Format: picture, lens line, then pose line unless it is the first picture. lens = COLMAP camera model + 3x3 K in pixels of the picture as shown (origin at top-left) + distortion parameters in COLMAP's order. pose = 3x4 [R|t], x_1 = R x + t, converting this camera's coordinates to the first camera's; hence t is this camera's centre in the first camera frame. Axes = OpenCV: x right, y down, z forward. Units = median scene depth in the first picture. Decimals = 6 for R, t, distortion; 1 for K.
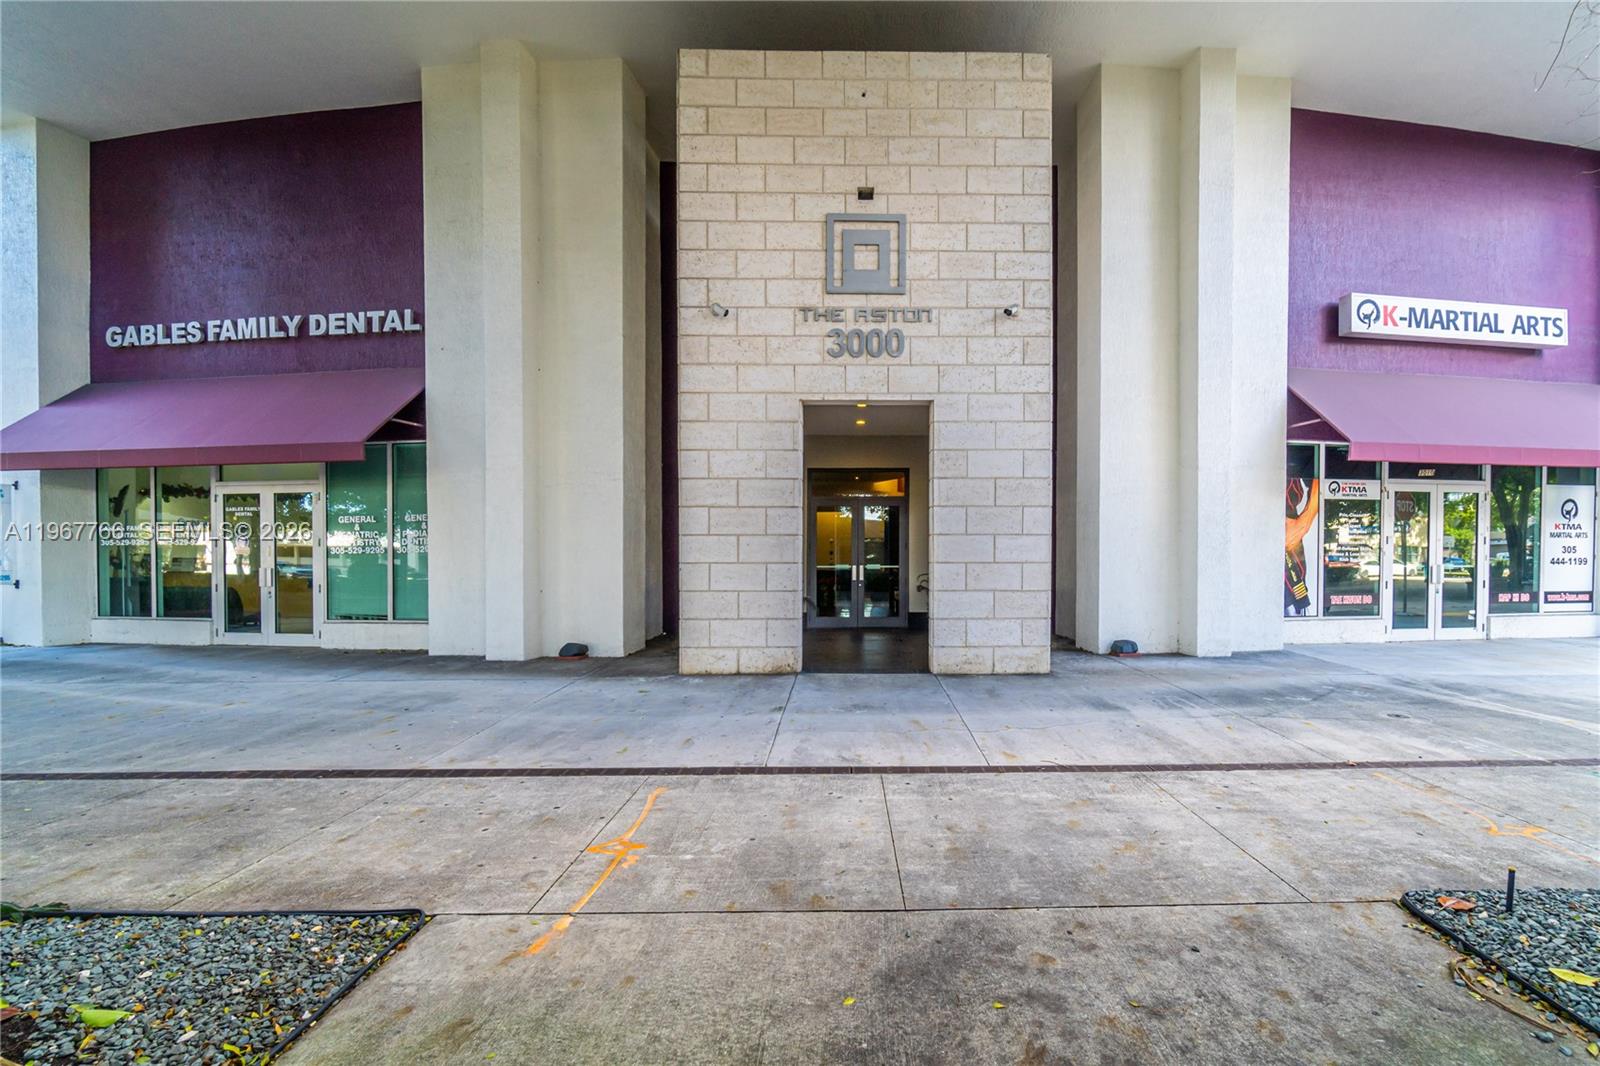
lens RADIAL K [[740.9, 0, 802.7], [0, 740.9, 567.0], [0, 0, 1]] dist [-0.005076, -0.000444]
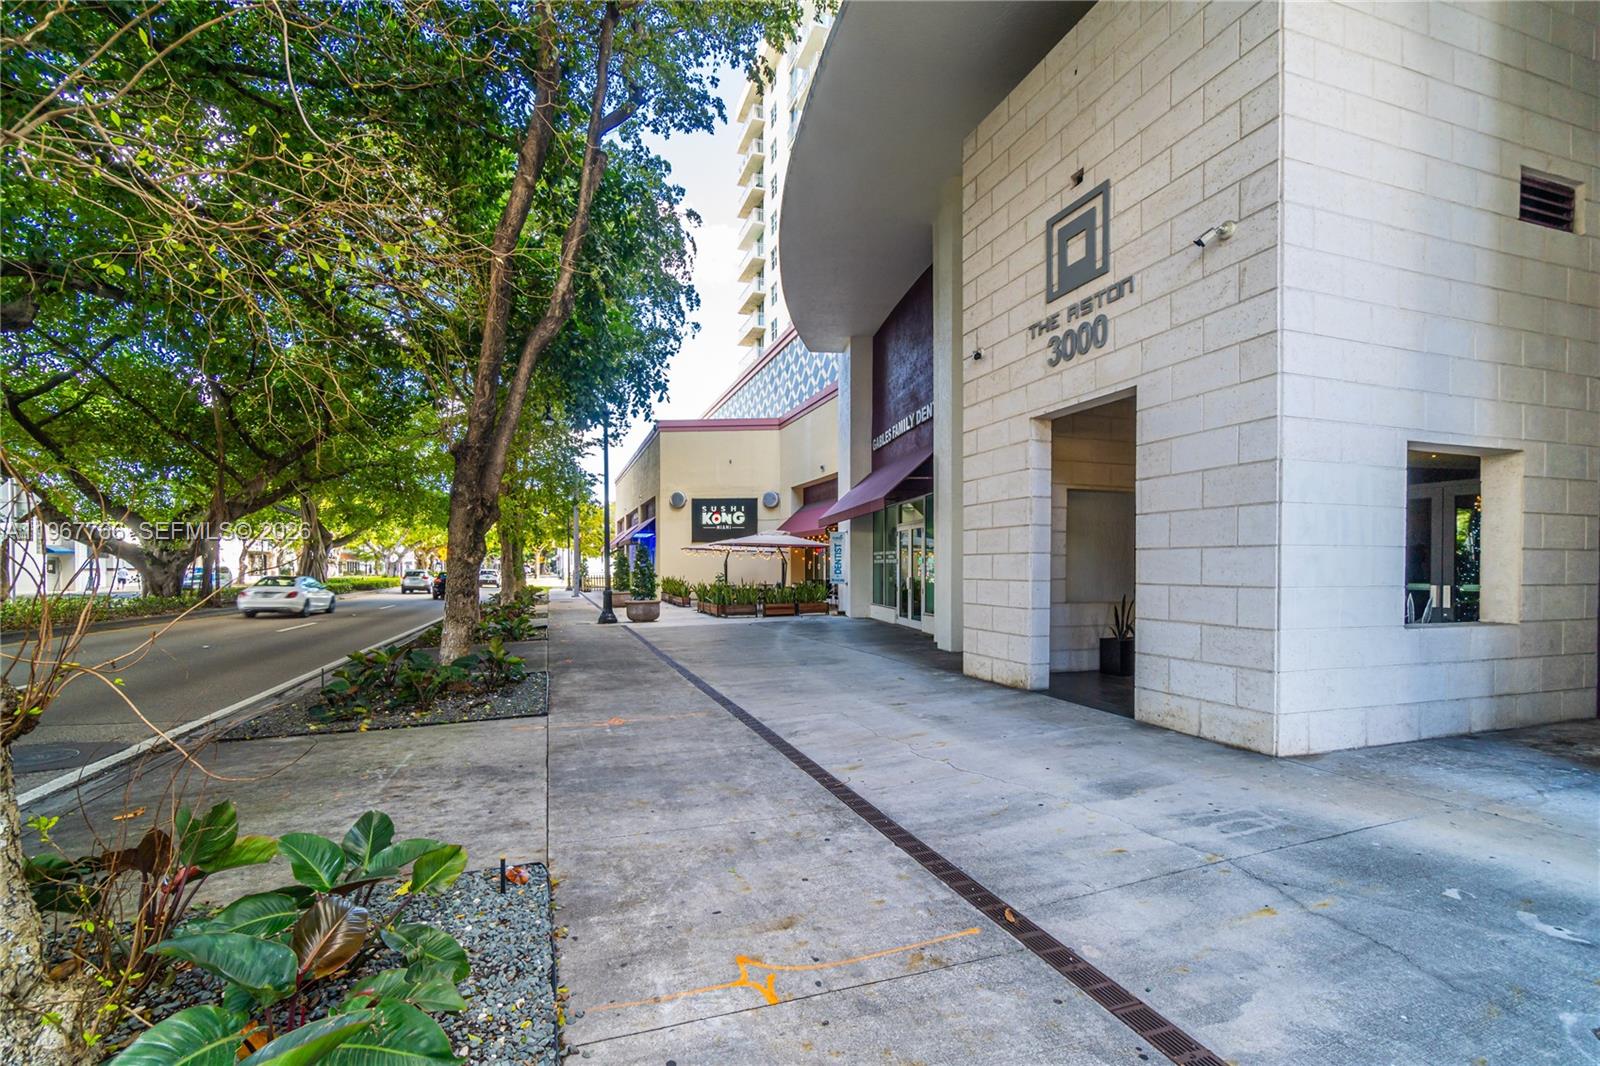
lens RADIAL K [[702.9, 0, 798.9], [0, 702.9, 567.9], [0, 0, 1]] dist [-0.001099, -0.000179]
pose [[0.311853, 0.002235, -0.950128, 0.804904], [-0.010270, 0.999947, -0.001019, -0.018826], [0.950075, 0.010076, 0.311859, 0.407874]]
